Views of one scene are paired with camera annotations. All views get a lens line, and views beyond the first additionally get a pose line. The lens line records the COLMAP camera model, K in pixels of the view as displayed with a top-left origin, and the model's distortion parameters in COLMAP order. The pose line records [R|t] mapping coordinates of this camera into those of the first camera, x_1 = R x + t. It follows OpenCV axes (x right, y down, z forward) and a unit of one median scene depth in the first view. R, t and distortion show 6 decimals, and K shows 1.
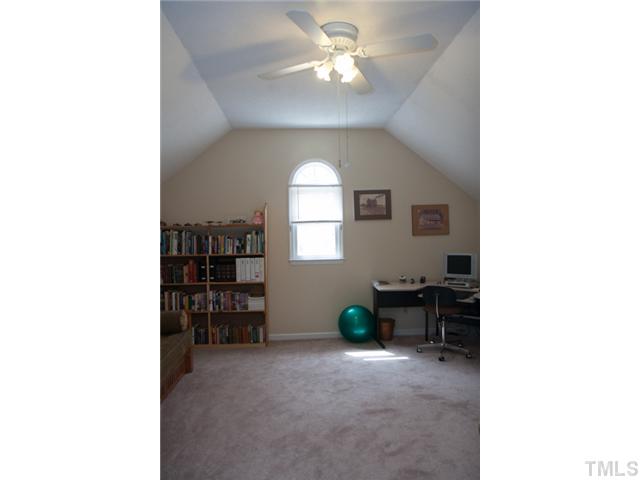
lens RADIAL K [[382.2, 0, 320.1], [0, 382.2, 237.6], [0, 0, 1]] dist [-0.010068, -0.000024]
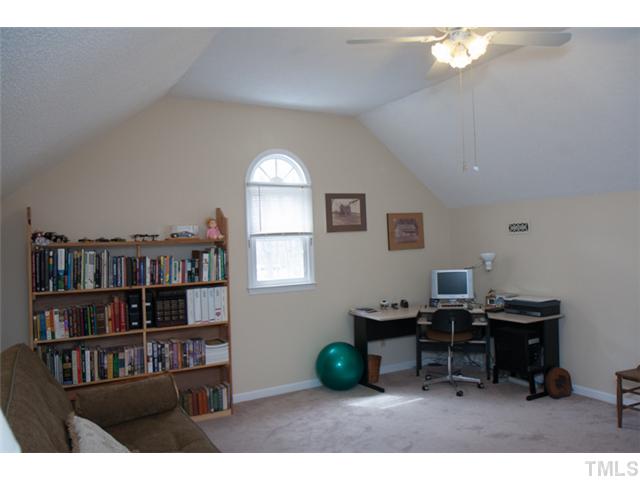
lens RADIAL K [[515.6, 0, 320.2], [0, 515.6, 241.5], [0, 0, 1]] dist [0.001590, 0.002098]
pose [[0.894556, -0.012428, 0.446784, -0.413913], [0.021944, 0.999629, -0.016130, -0.010295], [-0.446417, 0.024234, 0.894497, 0.081969]]
